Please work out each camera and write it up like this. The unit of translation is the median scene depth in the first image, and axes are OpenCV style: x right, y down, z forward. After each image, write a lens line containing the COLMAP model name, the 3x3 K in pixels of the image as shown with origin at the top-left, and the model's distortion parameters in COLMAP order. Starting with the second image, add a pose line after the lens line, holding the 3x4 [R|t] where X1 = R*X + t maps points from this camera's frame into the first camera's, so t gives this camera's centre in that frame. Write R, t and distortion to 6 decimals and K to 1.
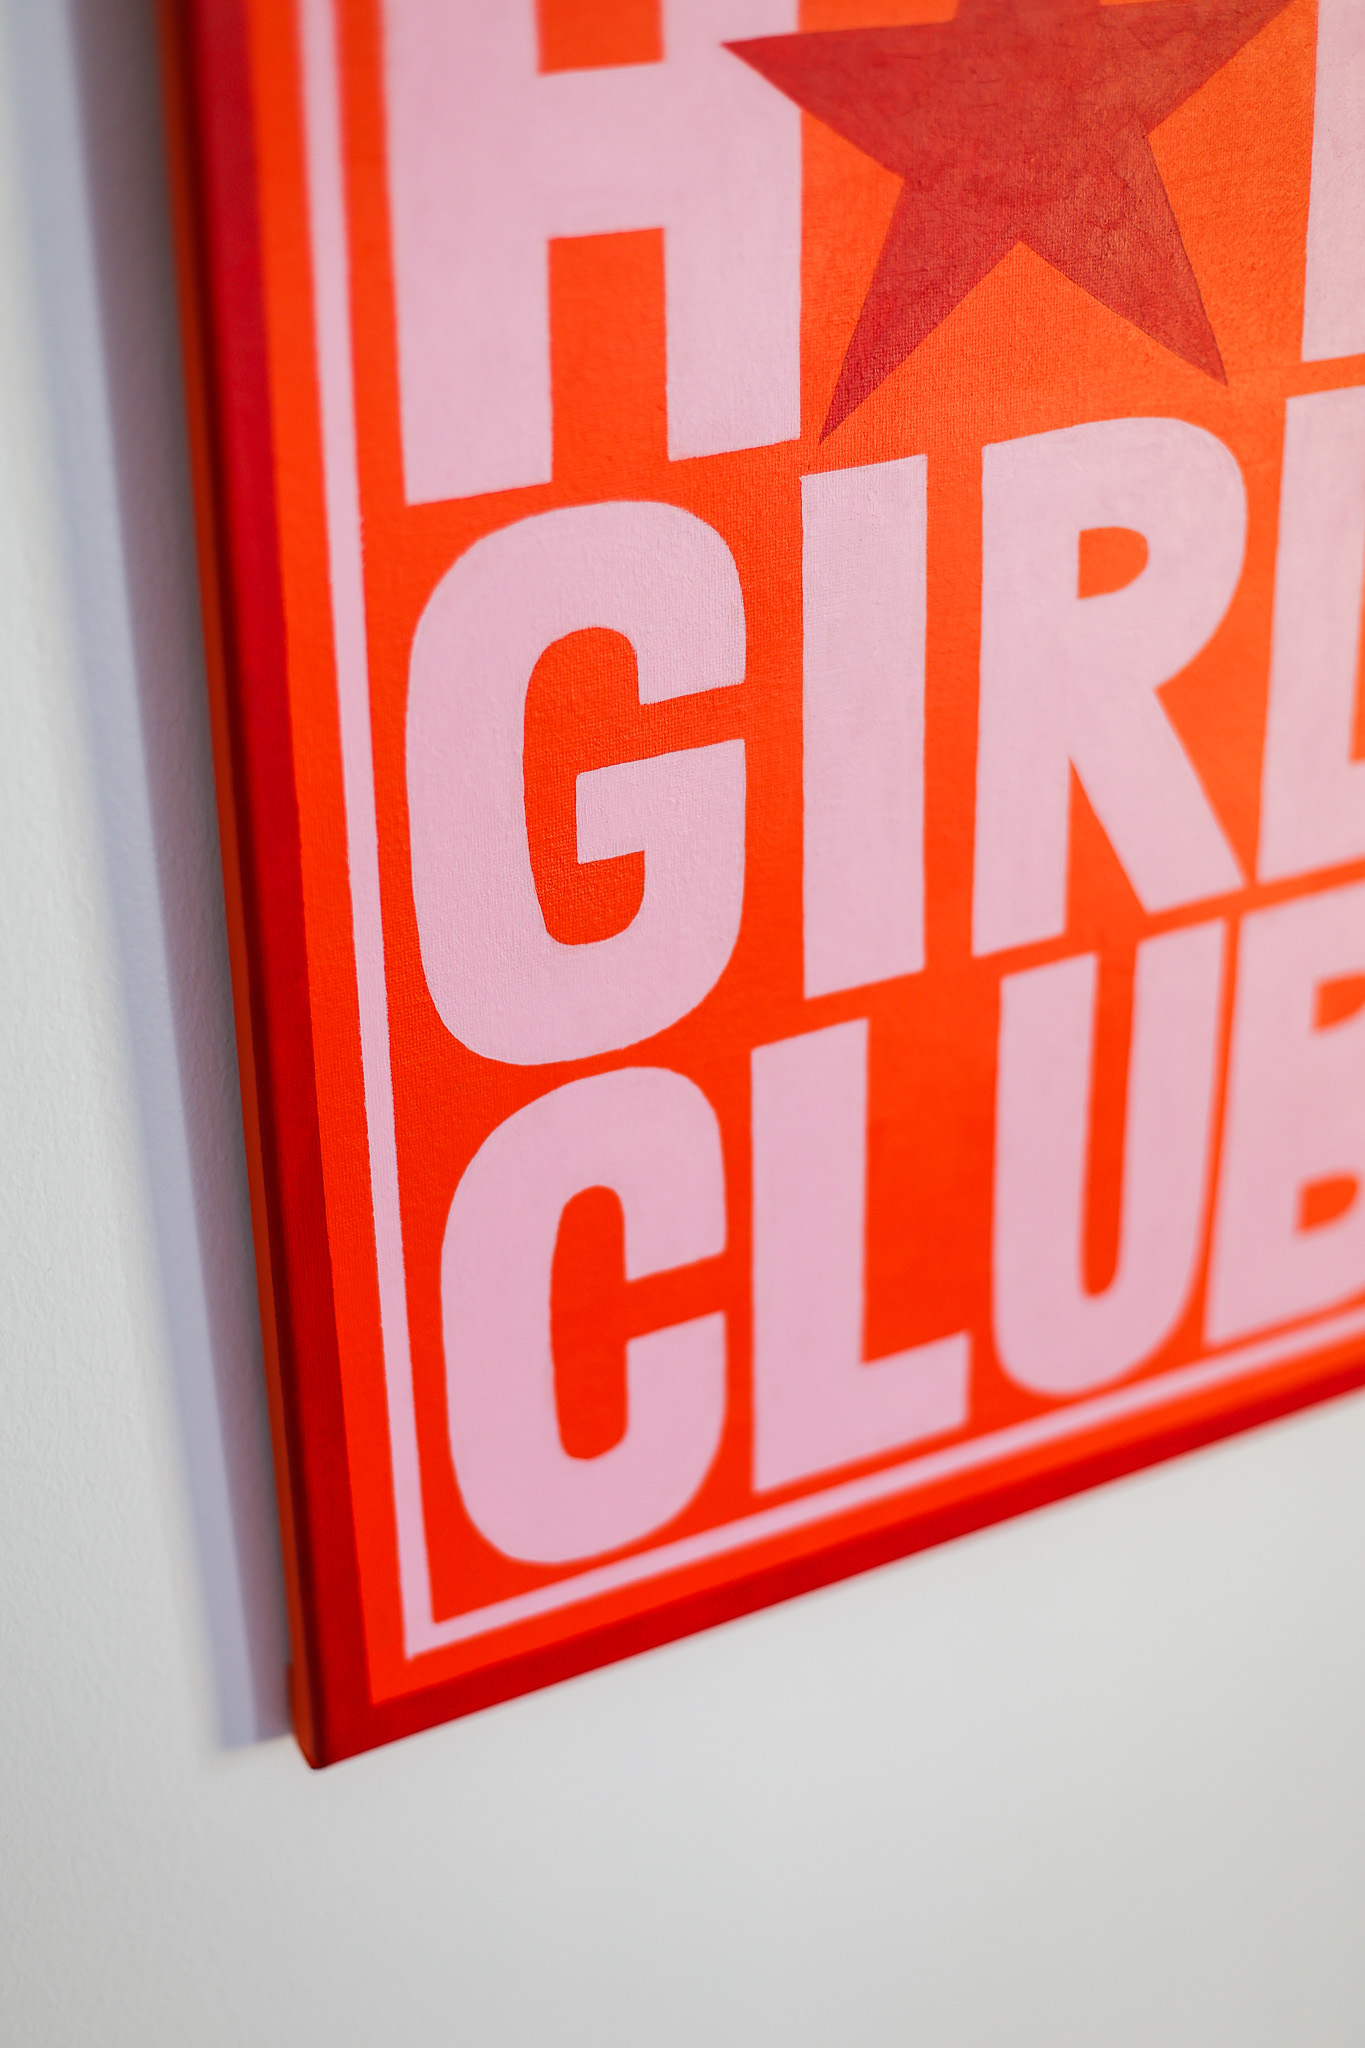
lens RADIAL K [[3105.0, 0, 684.1], [0, 3105.0, 1008.6], [0, 0, 1]] dist [-0.180775, 0.000000]
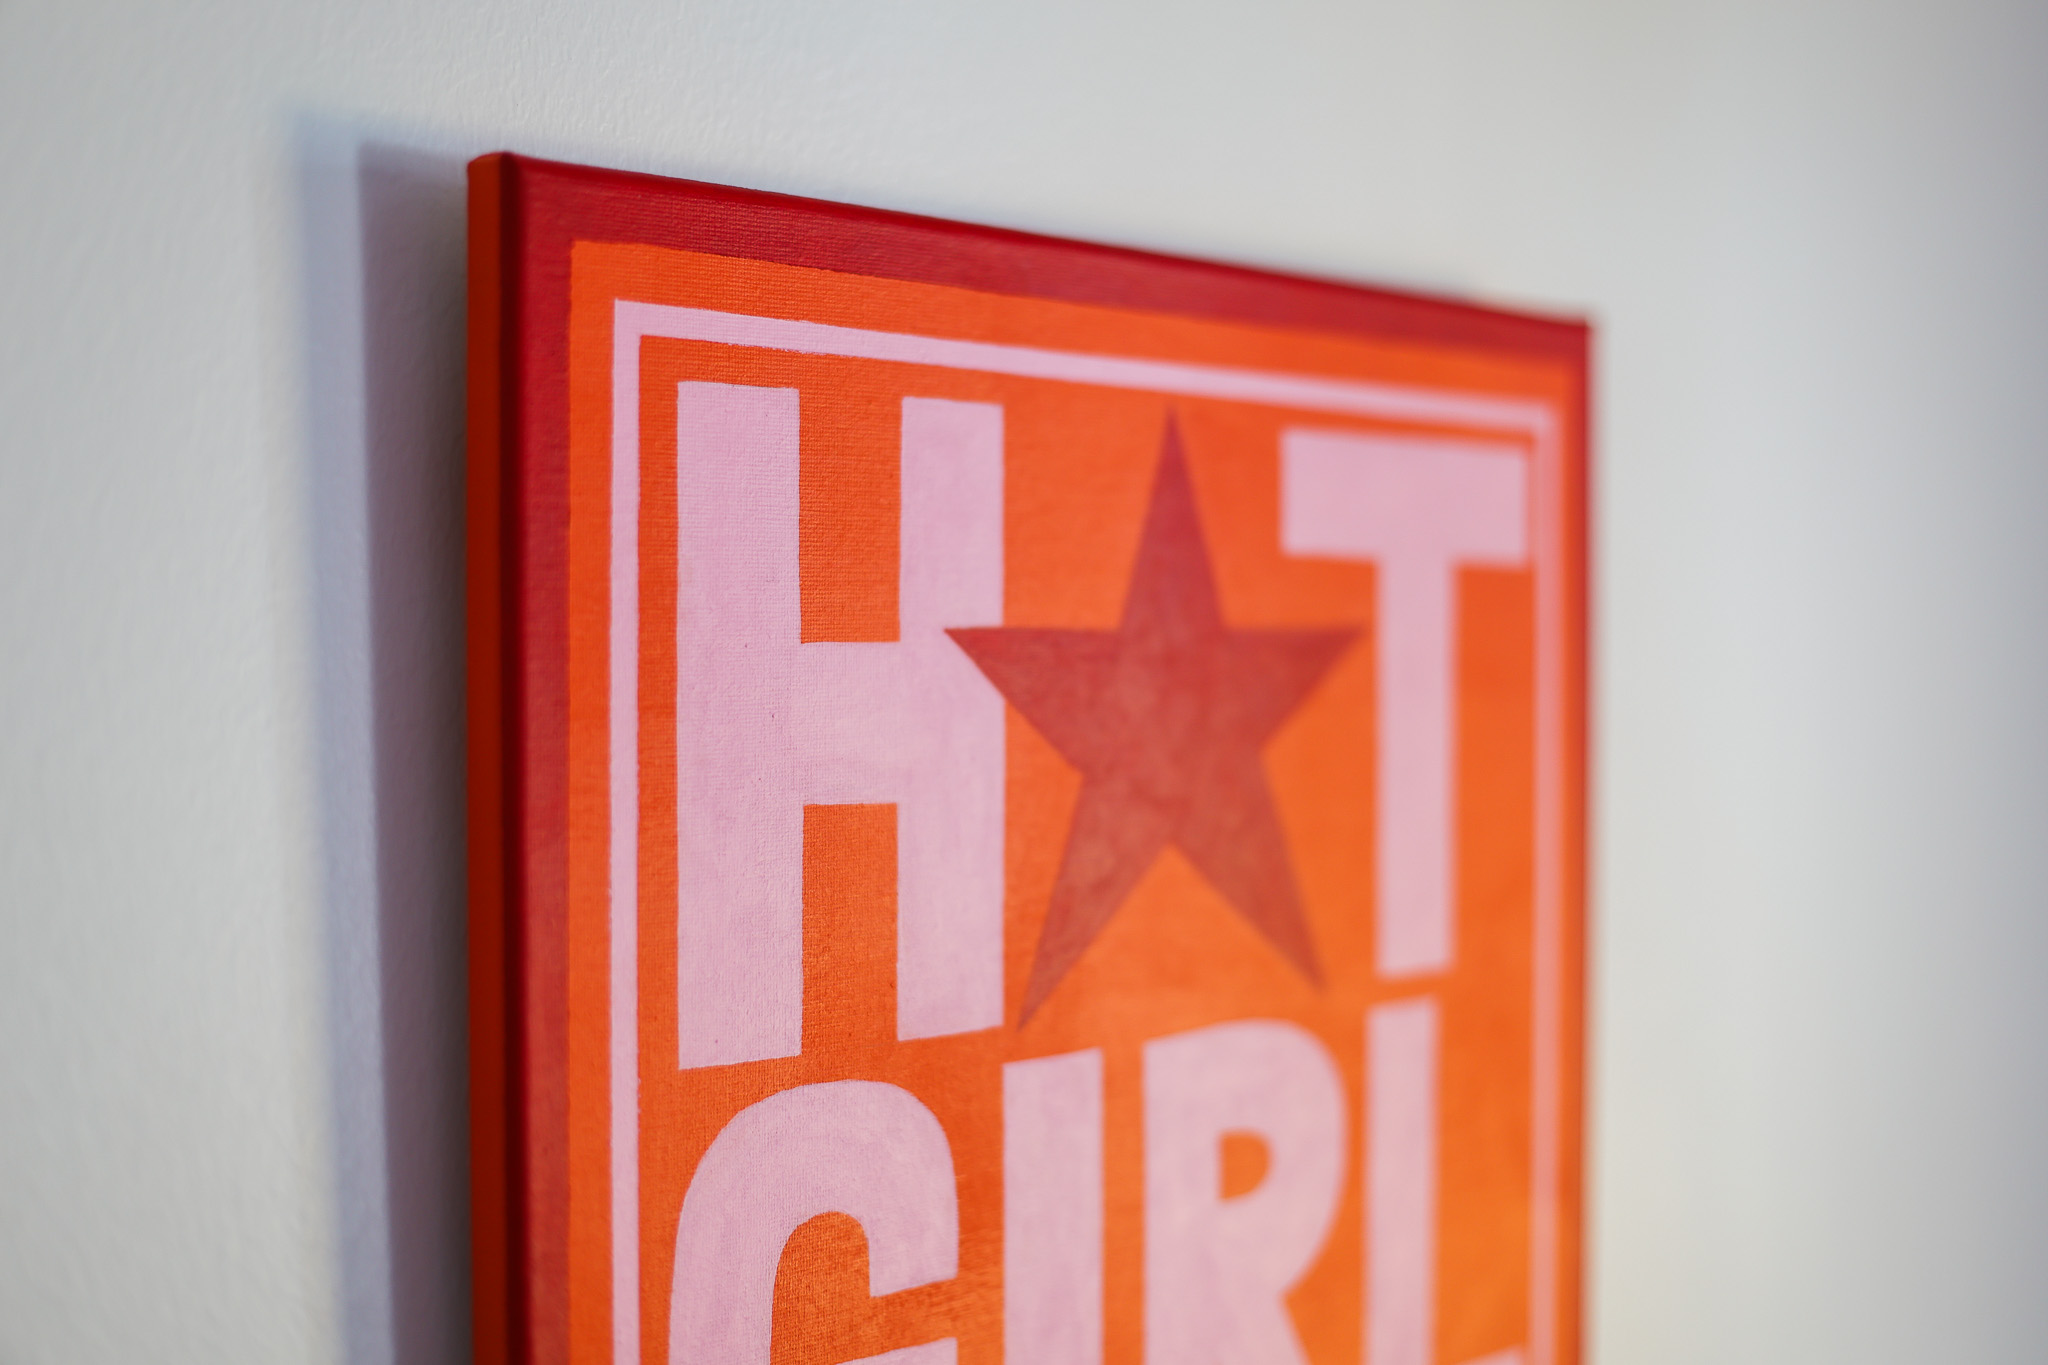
lens RADIAL K [[3105.0, 0, 1081.7], [0, 3105.0, 654.6], [0, 0, 1]] dist [-0.180775, 0.000000]
pose [[0.942315, 0.018277, 0.334229, -0.261704], [0.125680, 0.906133, -0.403890, 0.109344], [-0.310238, 0.422597, 0.851566, 0.078629]]
